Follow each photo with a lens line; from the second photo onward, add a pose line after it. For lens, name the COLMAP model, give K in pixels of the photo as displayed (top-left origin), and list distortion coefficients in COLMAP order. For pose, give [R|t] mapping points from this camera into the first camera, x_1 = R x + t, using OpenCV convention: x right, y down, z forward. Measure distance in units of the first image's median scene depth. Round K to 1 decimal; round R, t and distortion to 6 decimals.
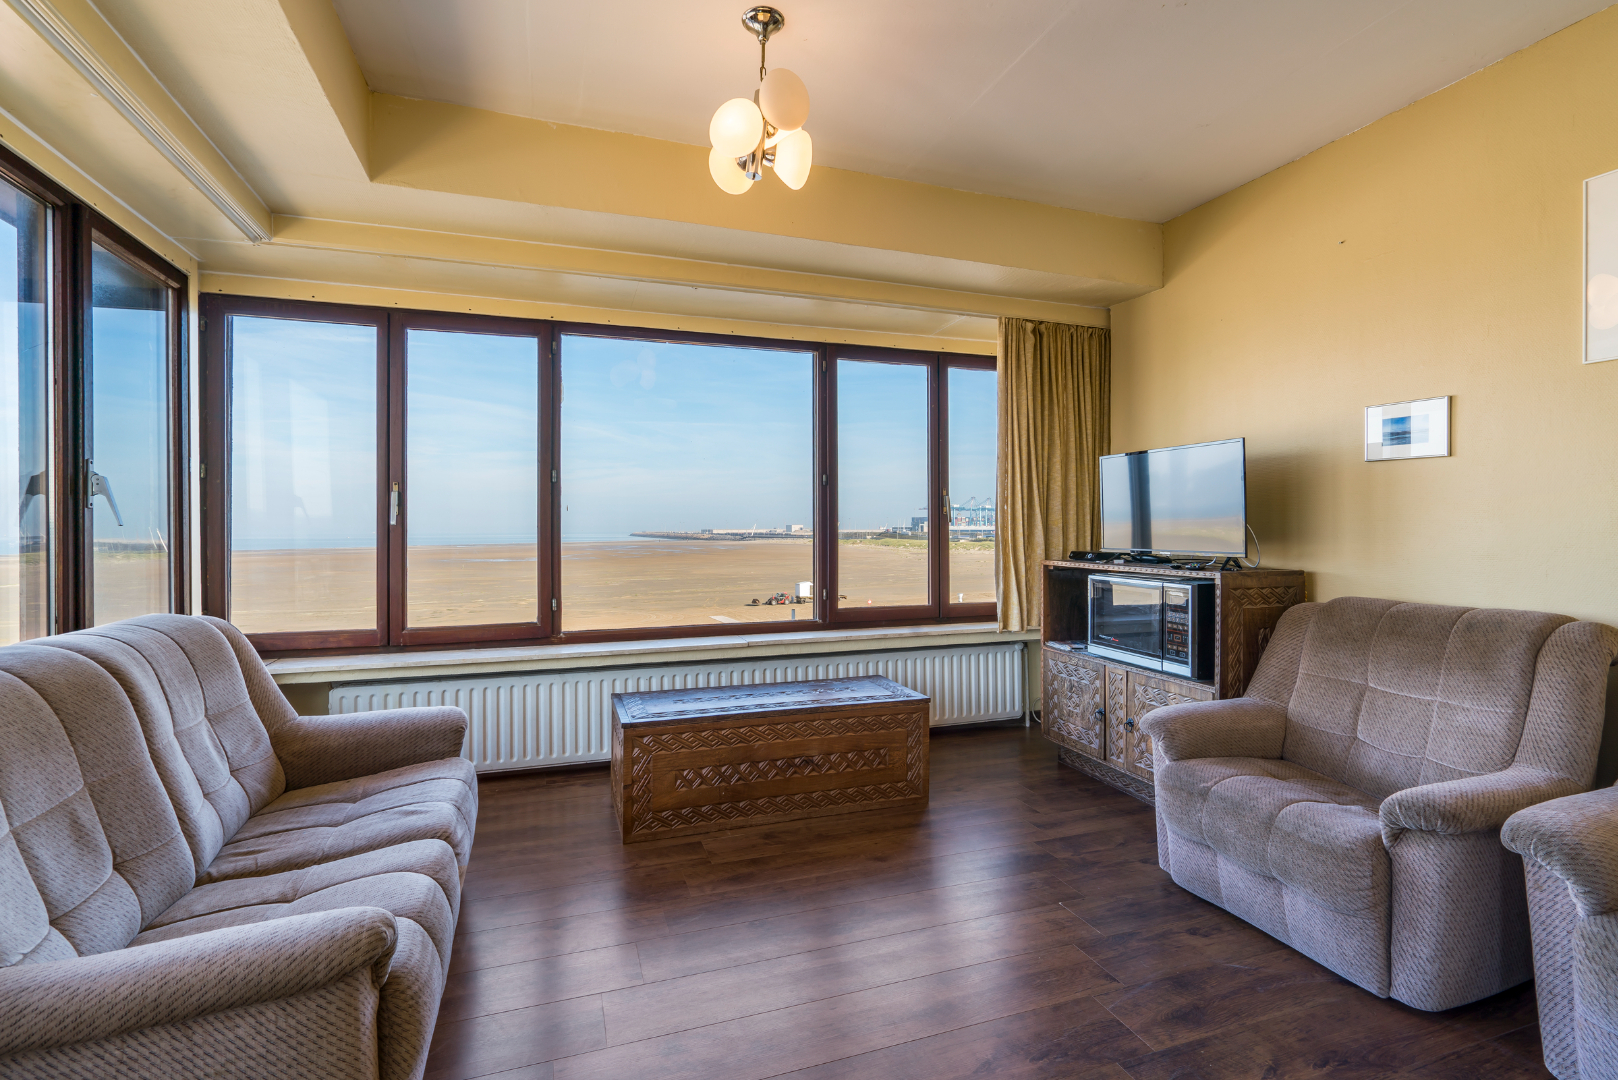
lens RADIAL K [[755.6, 0, 808.7], [0, 755.6, 528.0], [0, 0, 1]] dist [-0.003256, 0.004770]
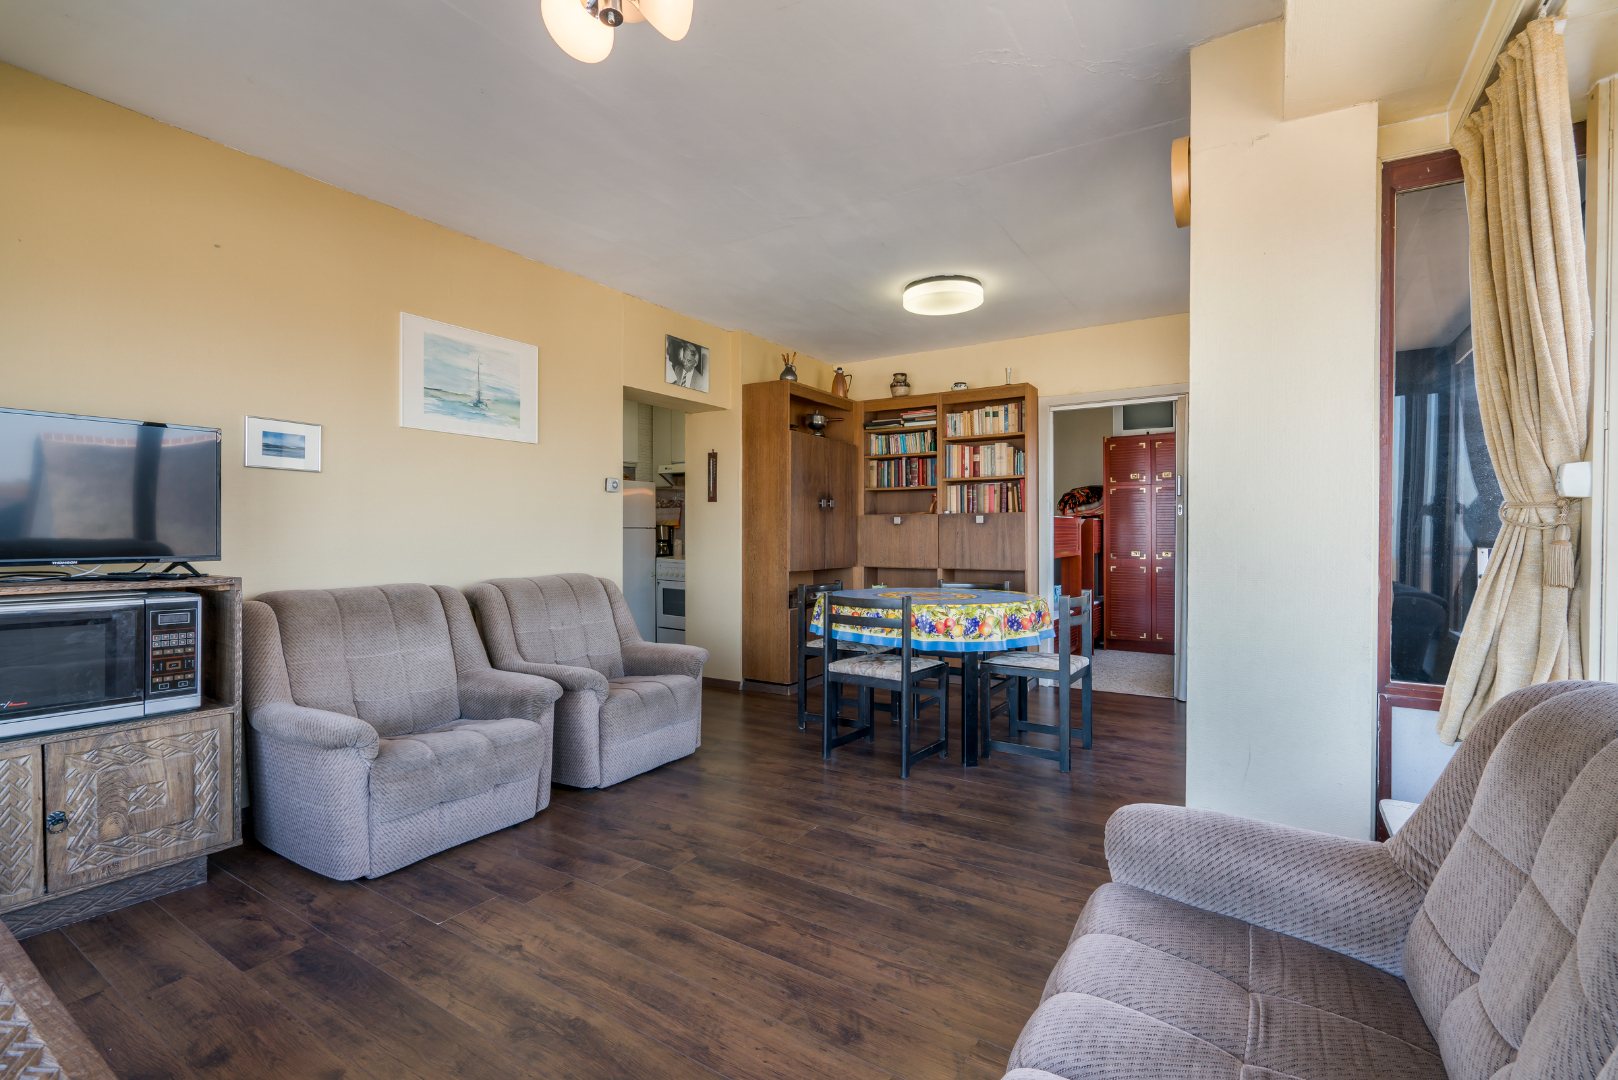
lens RADIAL K [[755.6, 0, 779.3], [0, 755.6, 541.8], [0, 0, 1]] dist [-0.003256, 0.004770]
pose [[-0.604107, -0.010490, 0.796834, -0.463981], [-0.001738, 0.999928, 0.011846, 0.003865], [-0.796902, 0.005771, -0.604082, 0.844068]]
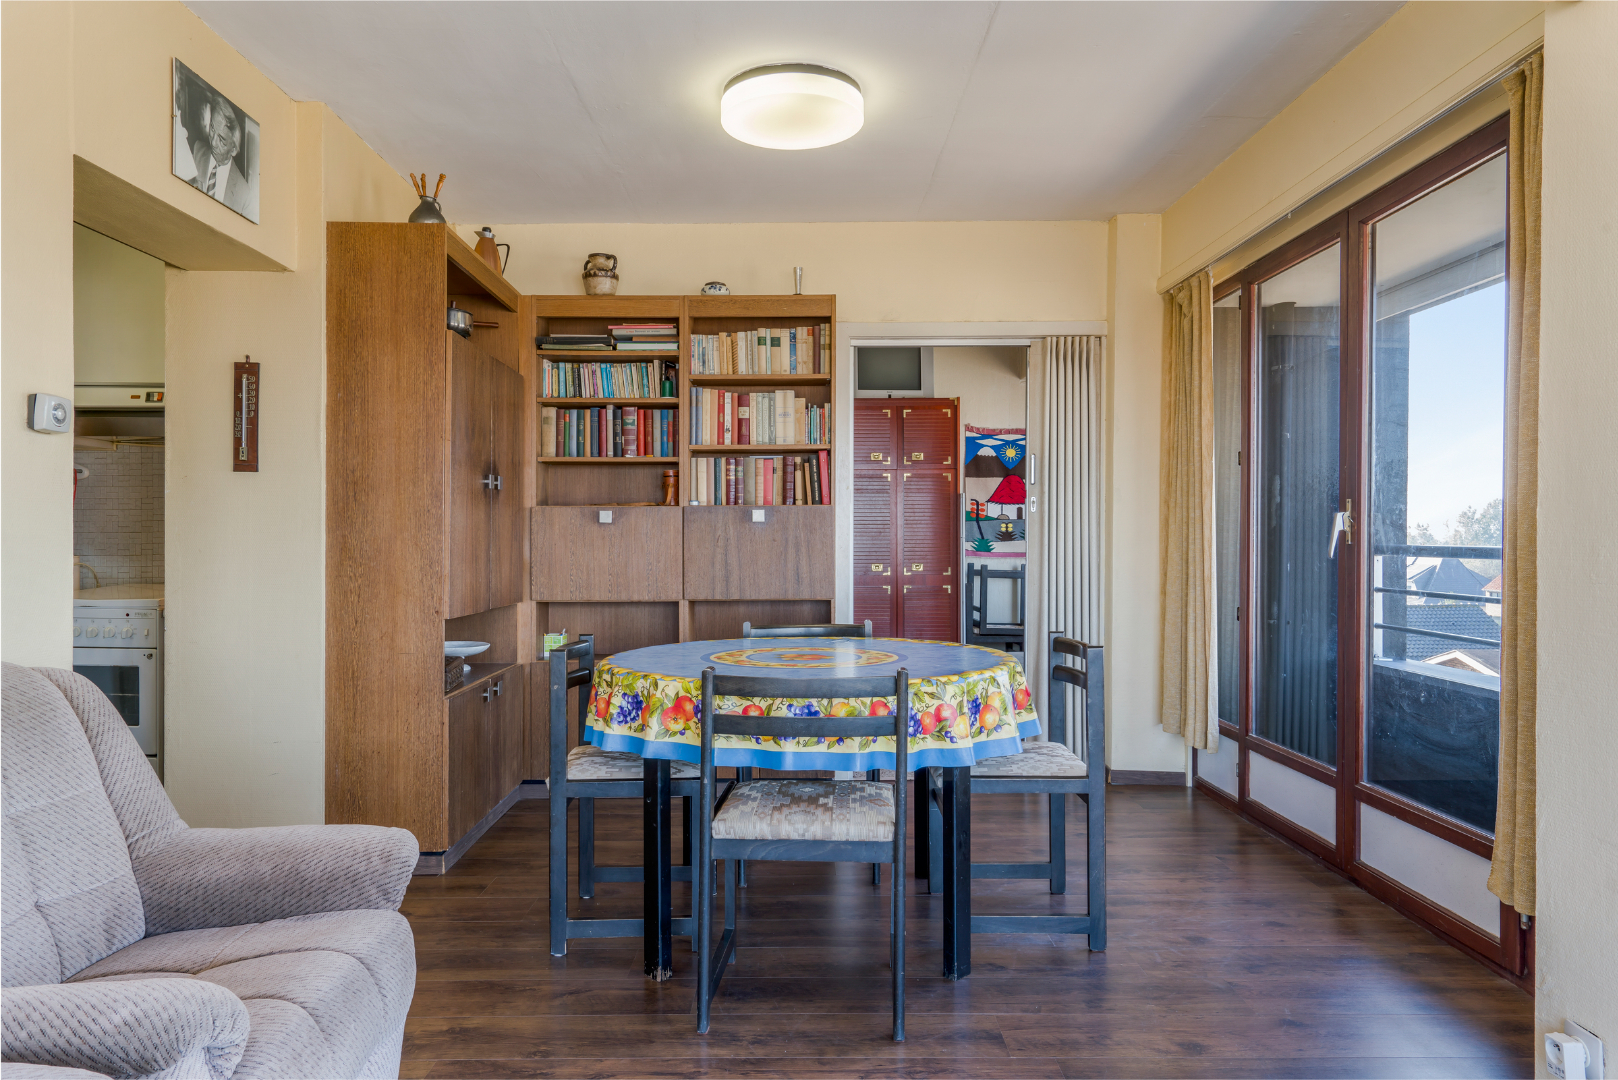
lens RADIAL K [[1058.7, 0, 823.7], [0, 1058.7, 544.1], [0, 0, 1]] dist [0.004728, 0.007681]
pose [[-0.949084, -0.000519, 0.315023, 0.081539], [0.001448, 0.999981, 0.006013, 0.001698], [-0.315020, 0.006163, -0.949065, 0.774899]]
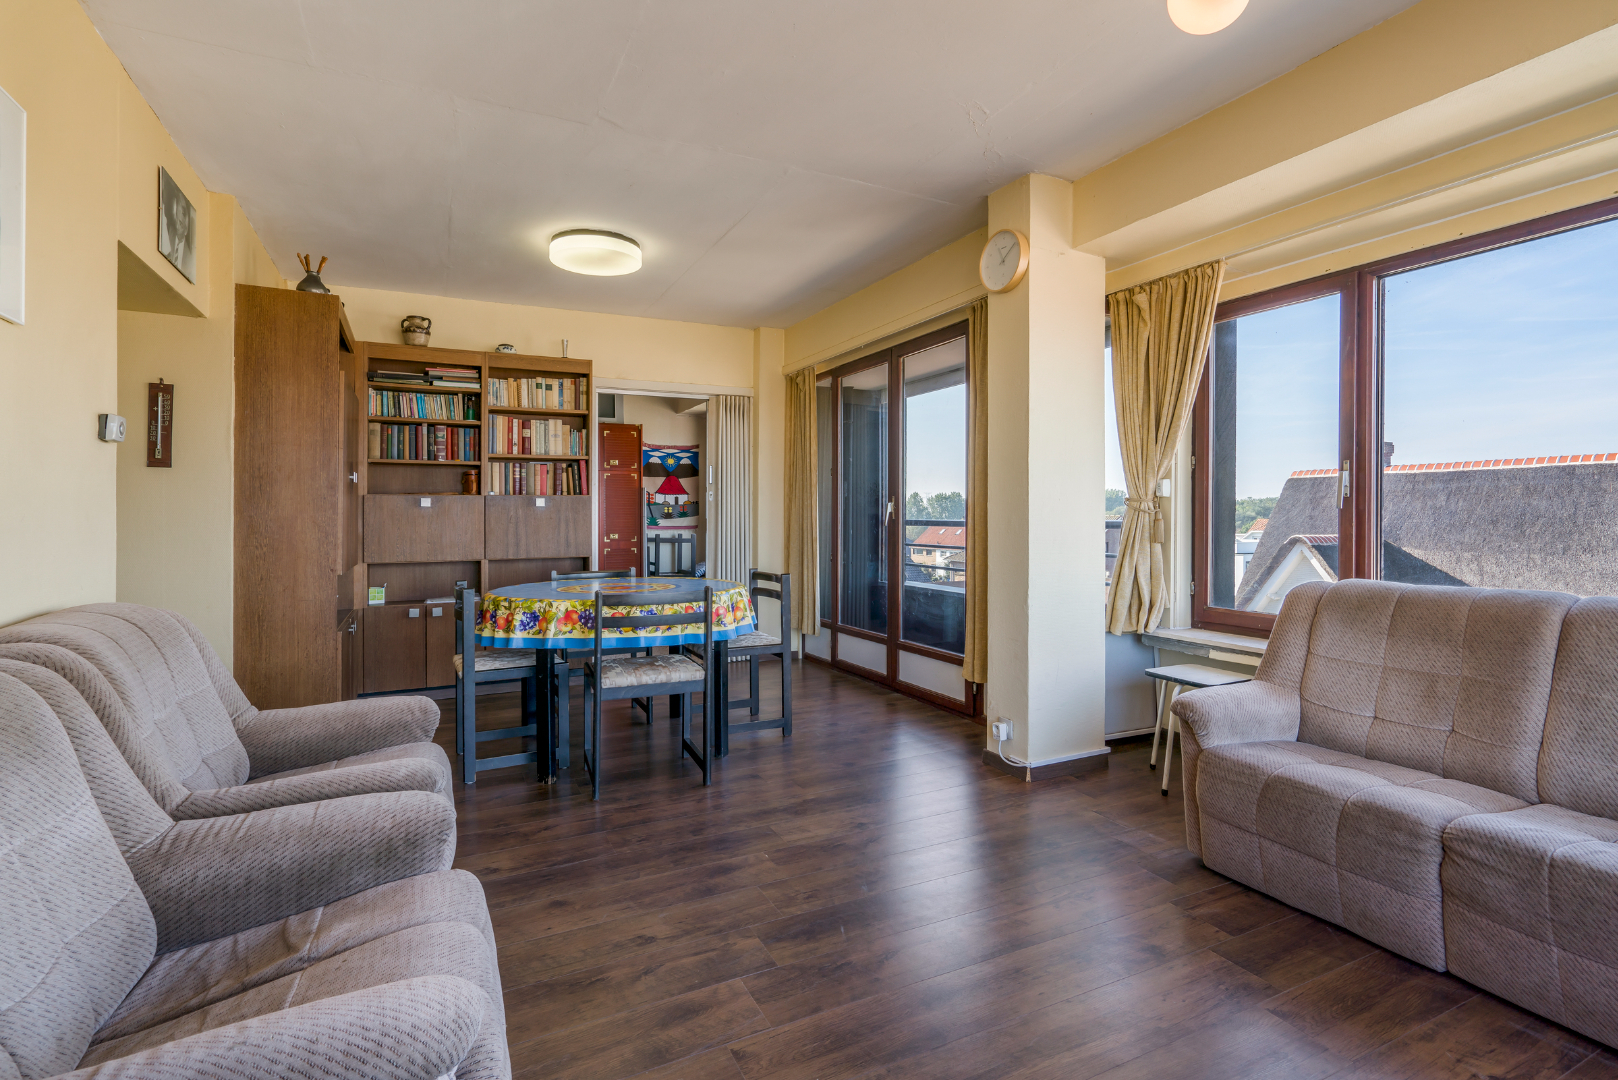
lens RADIAL K [[755.6, 0, 830.6], [0, 755.6, 522.0], [0, 0, 1]] dist [-0.003256, 0.004770]
pose [[-0.991110, 0.005383, -0.132938, 0.230003], [0.004295, 0.999955, 0.008465, 0.001765], [0.132978, 0.007819, -0.991088, 1.044725]]
